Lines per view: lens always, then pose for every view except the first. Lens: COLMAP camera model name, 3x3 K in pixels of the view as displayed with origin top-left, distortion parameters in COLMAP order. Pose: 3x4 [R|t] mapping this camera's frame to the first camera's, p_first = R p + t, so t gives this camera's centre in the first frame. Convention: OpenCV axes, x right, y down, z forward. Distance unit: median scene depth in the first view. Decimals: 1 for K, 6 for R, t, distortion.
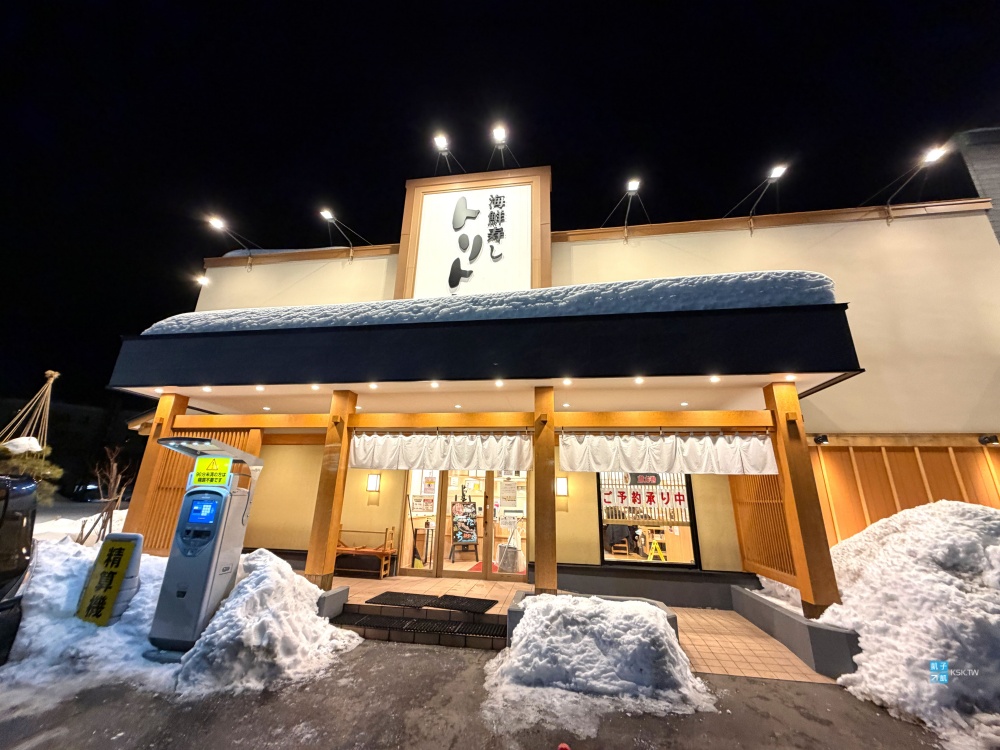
lens RADIAL K [[399.5, 0, 500.0], [0, 399.5, 375.0], [0, 0, 1]] dist [-0.001242, -0.000332]
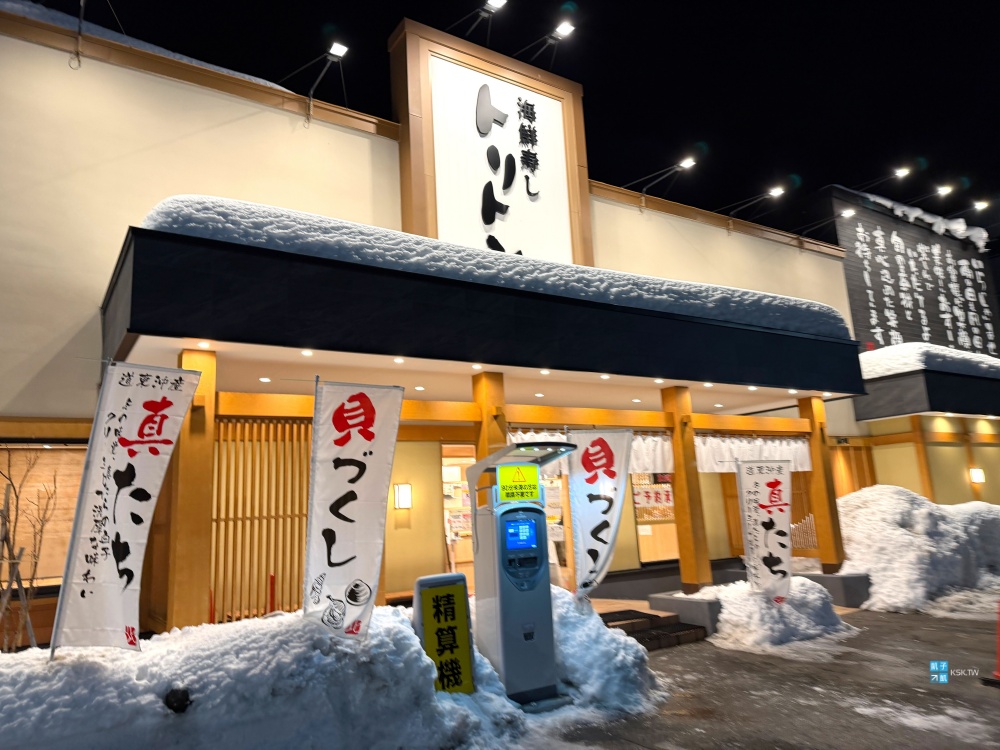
lens RADIAL K [[697.9, 0, 495.1], [0, 697.9, 378.2], [0, 0, 1]] dist [0.119196, -0.157584]
pose [[0.734265, 0.062127, 0.676014, -1.354240], [-0.131795, 0.989903, 0.052178, -0.019515], [-0.665946, -0.127408, 0.735039, 0.050858]]
